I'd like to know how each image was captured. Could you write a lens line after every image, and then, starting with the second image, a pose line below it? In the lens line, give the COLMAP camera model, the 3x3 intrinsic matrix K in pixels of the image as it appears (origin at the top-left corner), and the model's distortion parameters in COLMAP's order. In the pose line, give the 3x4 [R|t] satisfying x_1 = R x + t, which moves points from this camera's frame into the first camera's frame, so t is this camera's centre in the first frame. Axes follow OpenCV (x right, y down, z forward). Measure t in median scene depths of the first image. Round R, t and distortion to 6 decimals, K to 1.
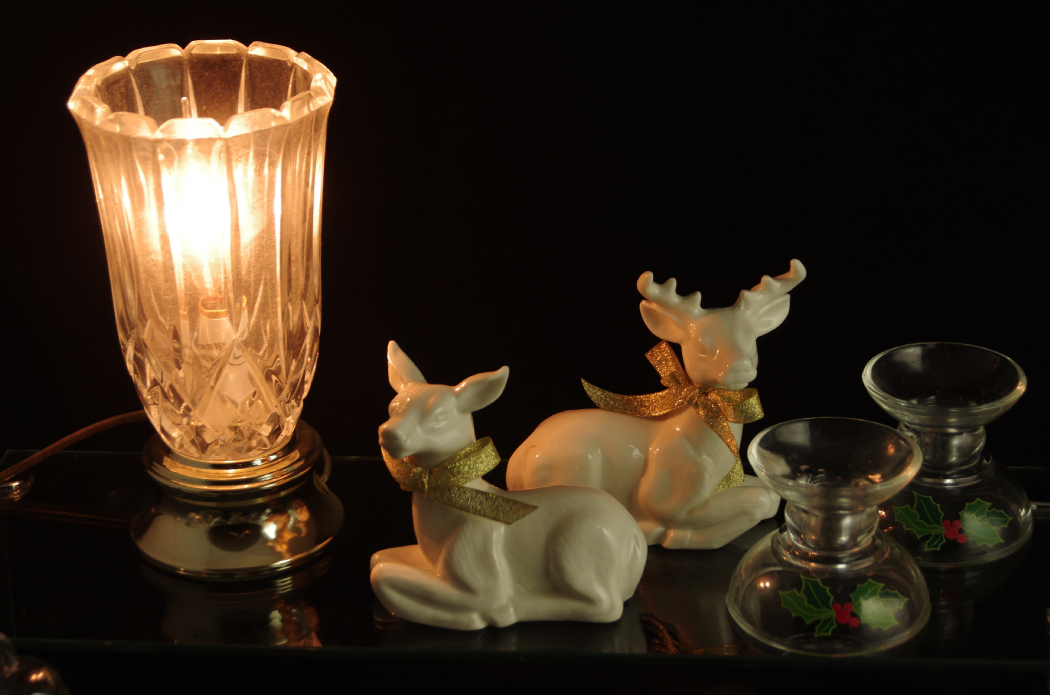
lens RADIAL K [[2449.4, 0, 526.8], [0, 2449.4, 388.3], [0, 0, 1]] dist [0.027697, -1.280065]
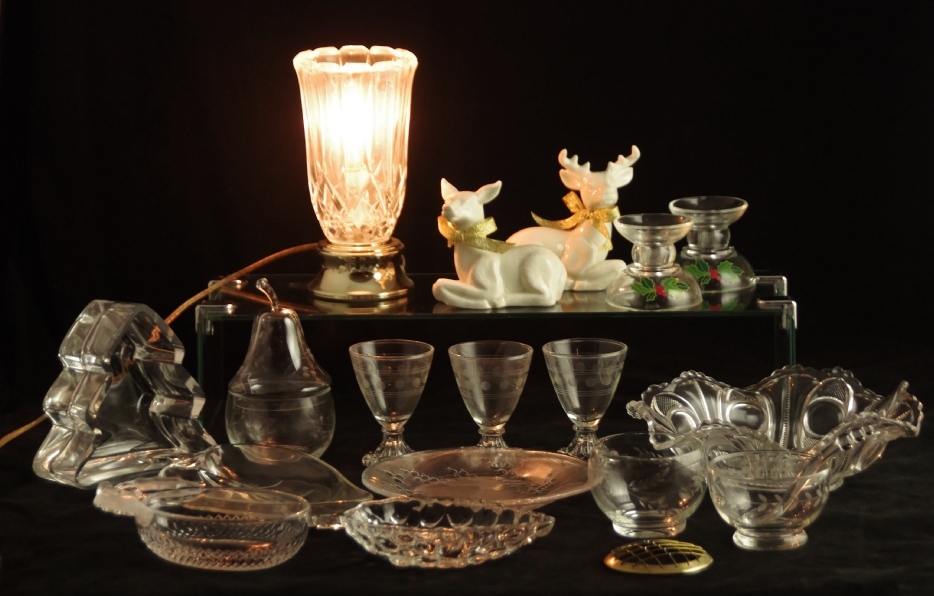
lens RADIAL K [[3843.3, 0, 467.0], [0, 3843.3, 298.0], [0, 0, 1]] dist [0.043605, 1.412339]
pose [[0.998871, -0.002480, 0.047450, -0.187902], [0.014082, 0.969223, -0.245780, 0.873500], [-0.045380, 0.246171, 0.968164, -2.124863]]
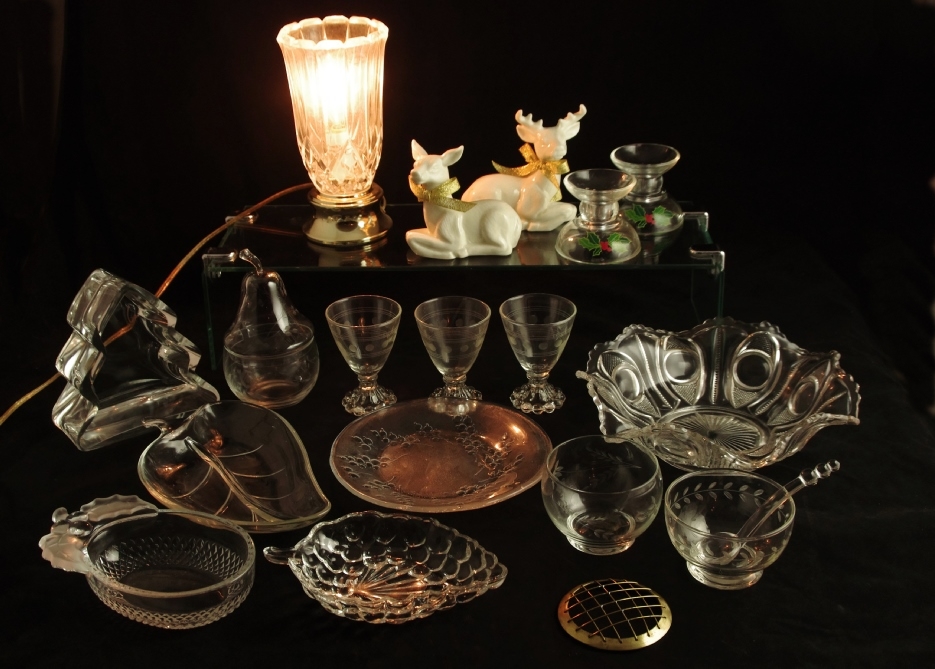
lens RADIAL K [[1233.8, 0, 444.8], [0, 1233.8, 348.7], [0, 0, 1]] dist [-0.002151, 0.039230]
pose [[0.999831, -0.017615, 0.005348, -0.034054], [0.017470, 0.999506, 0.026116, 0.150566], [-0.005805, -0.026018, 0.999645, -0.203075]]
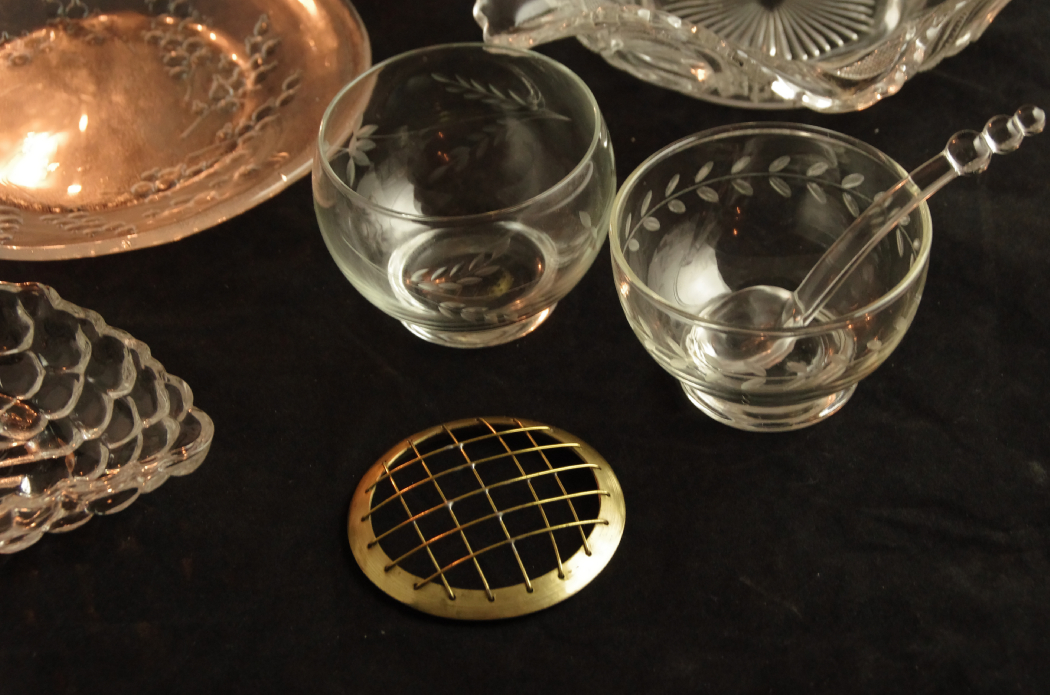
lens RADIAL K [[2449.4, 0, 526.8], [0, 2449.4, 388.3], [0, 0, 1]] dist [0.027697, -1.280065]
pose [[0.996782, -0.075498, 0.026926, 0.083580], [0.062170, 0.940228, 0.334824, 0.093282], [-0.050595, -0.332072, 0.941896, 0.013817]]
